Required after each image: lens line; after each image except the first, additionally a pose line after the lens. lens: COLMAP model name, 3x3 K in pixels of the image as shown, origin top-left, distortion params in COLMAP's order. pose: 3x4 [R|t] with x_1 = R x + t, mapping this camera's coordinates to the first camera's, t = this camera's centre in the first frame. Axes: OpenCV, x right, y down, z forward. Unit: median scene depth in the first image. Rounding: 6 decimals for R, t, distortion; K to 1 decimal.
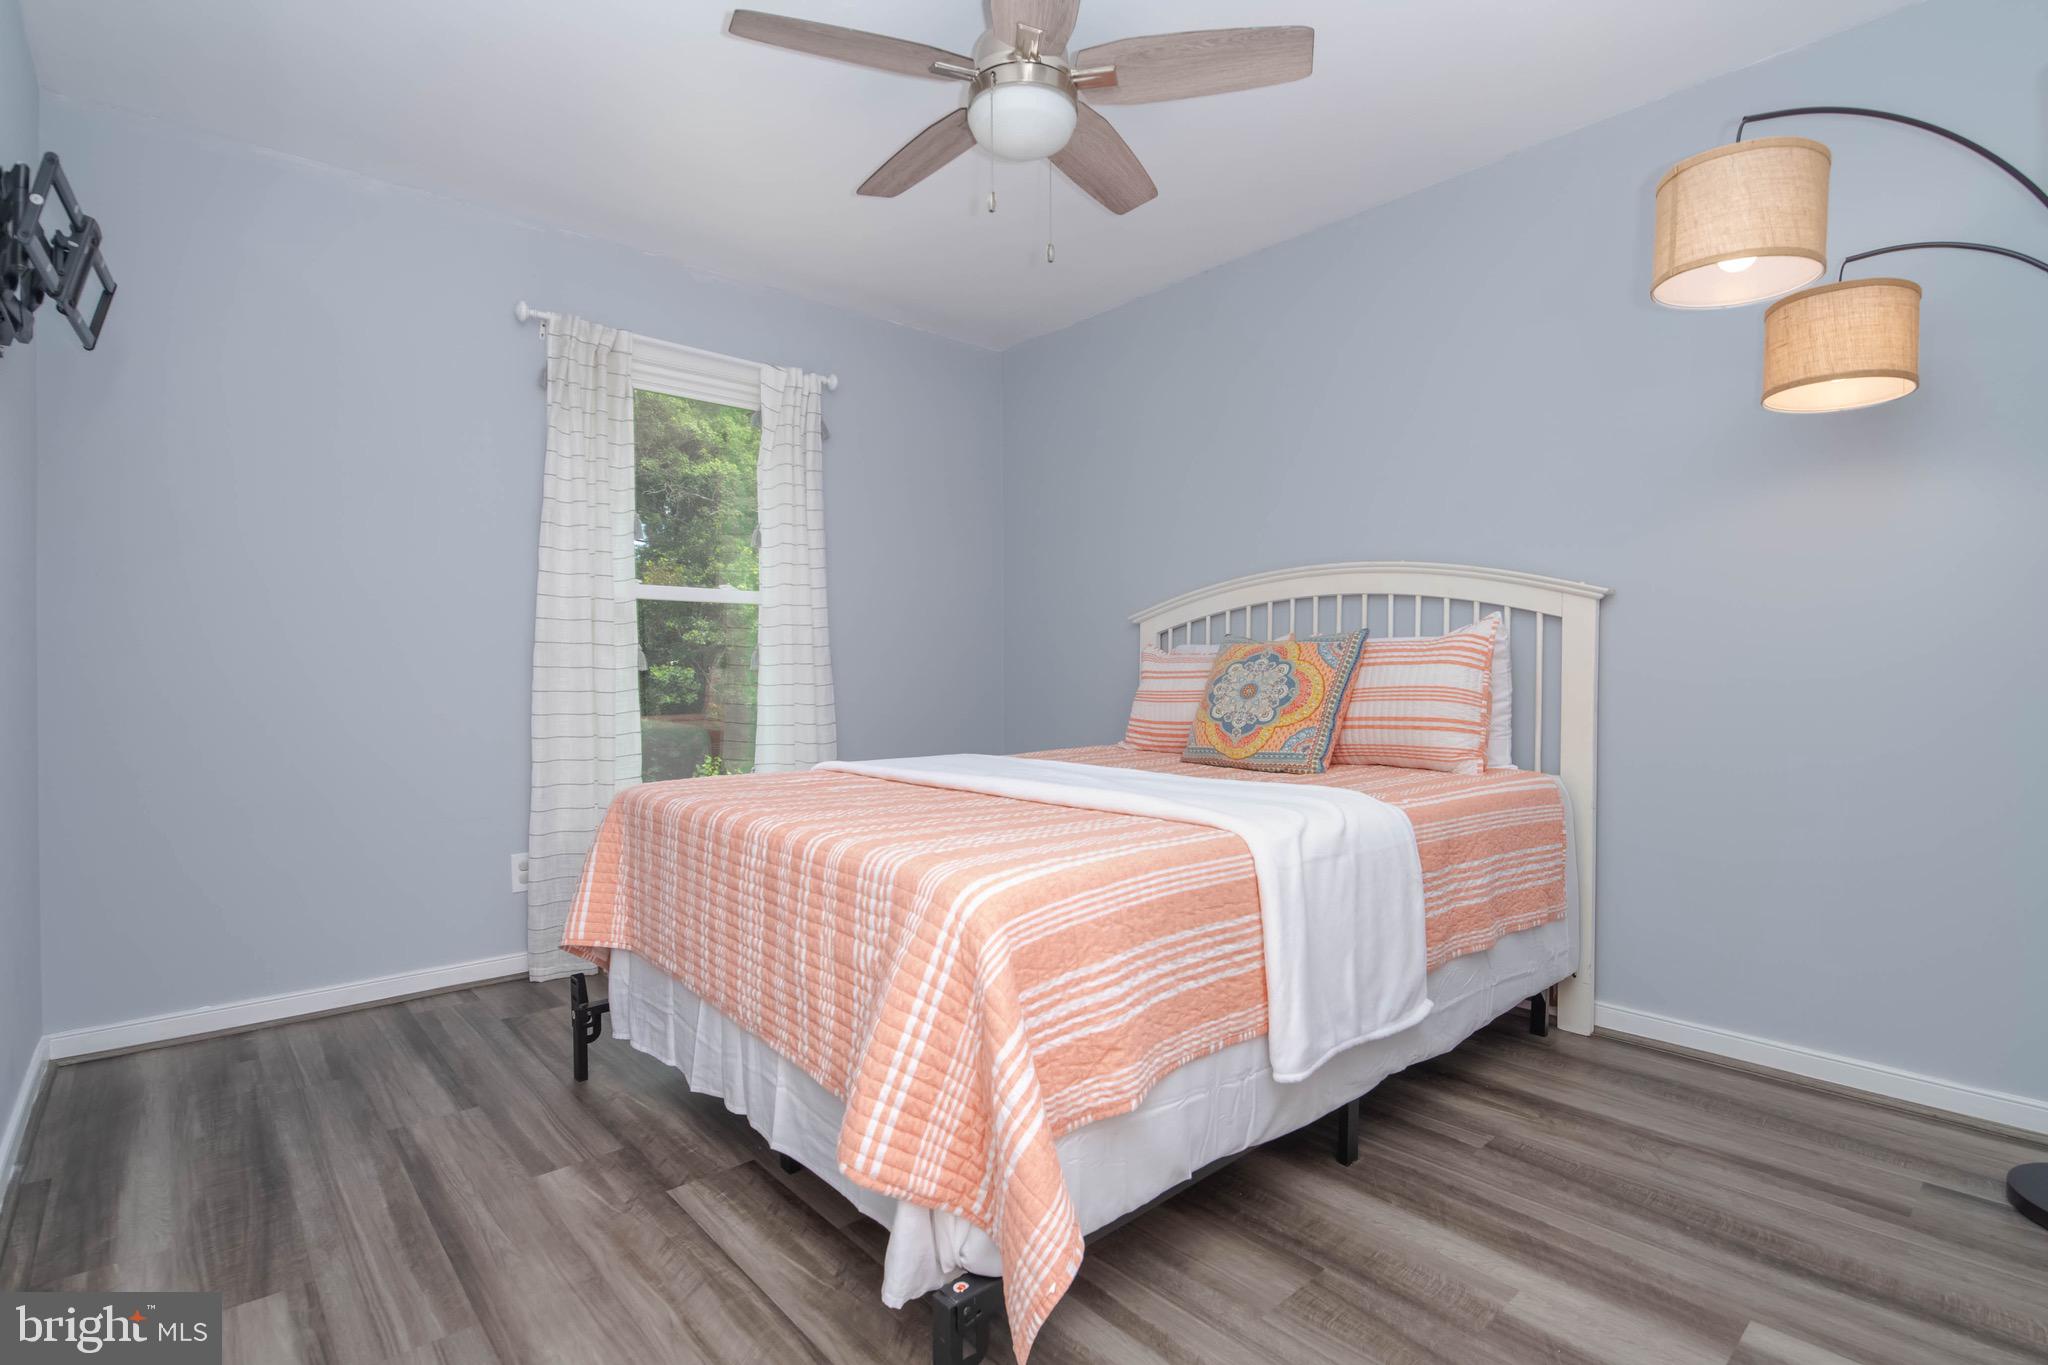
lens RADIAL K [[1003.5, 0, 1024.0], [0, 1003.5, 682.5], [0, 0, 1]] dist [-0.000319, -0.000033]
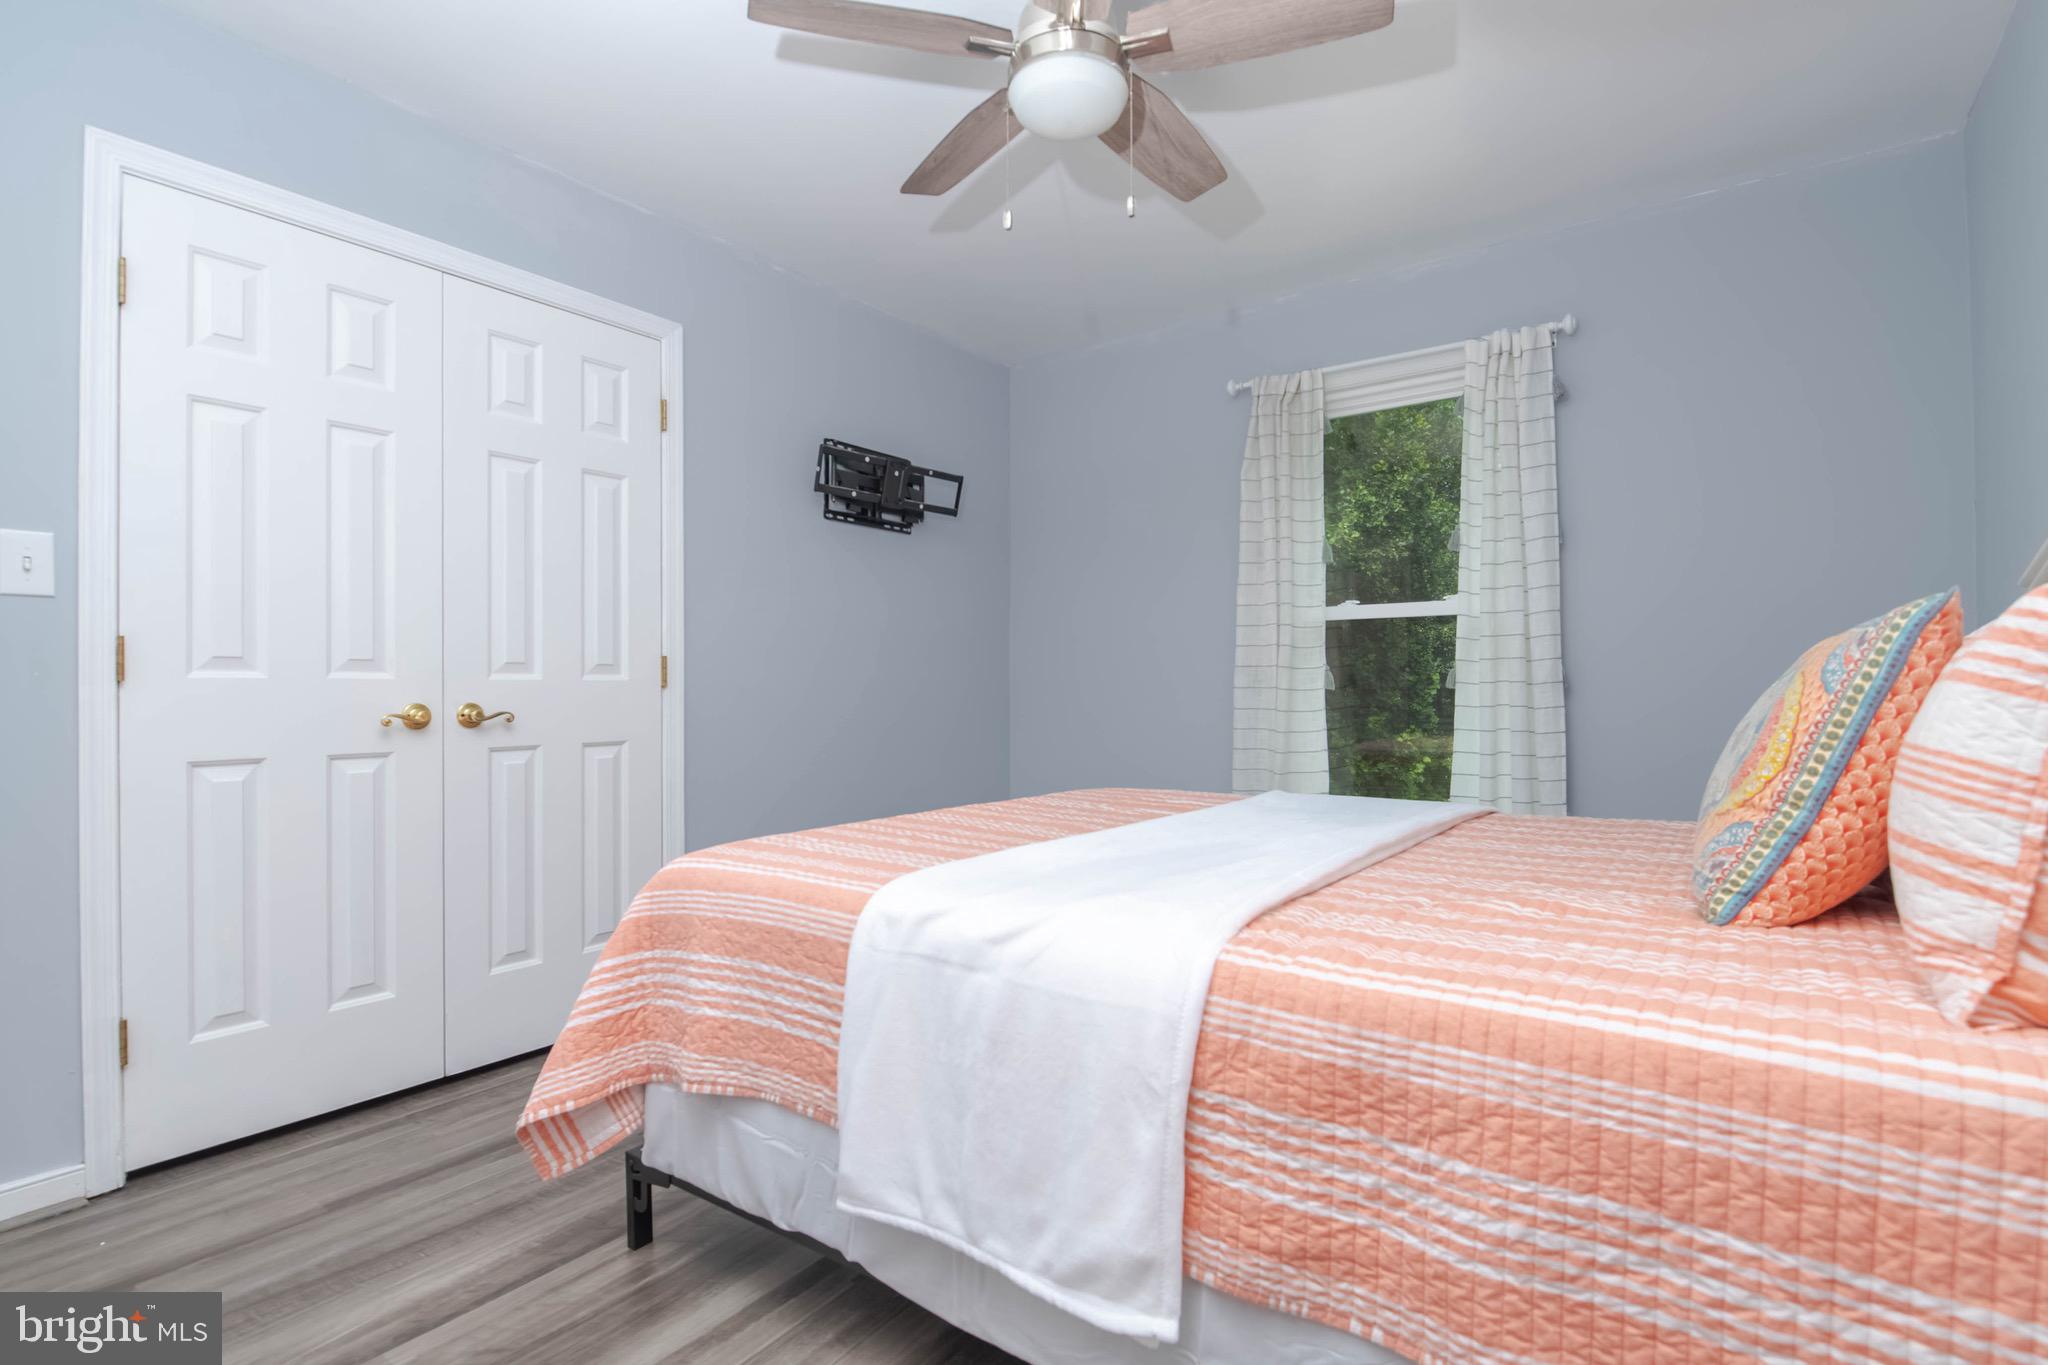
lens RADIAL K [[957.3, 0, 1013.9], [0, 957.3, 700.7], [0, 0, 1]] dist [-0.003972, -0.000379]
pose [[0.206983, 0.009703, -0.978296, 0.959928], [-0.006596, 0.999942, 0.008522, -0.016457], [0.978322, 0.004689, 0.207035, 0.892853]]
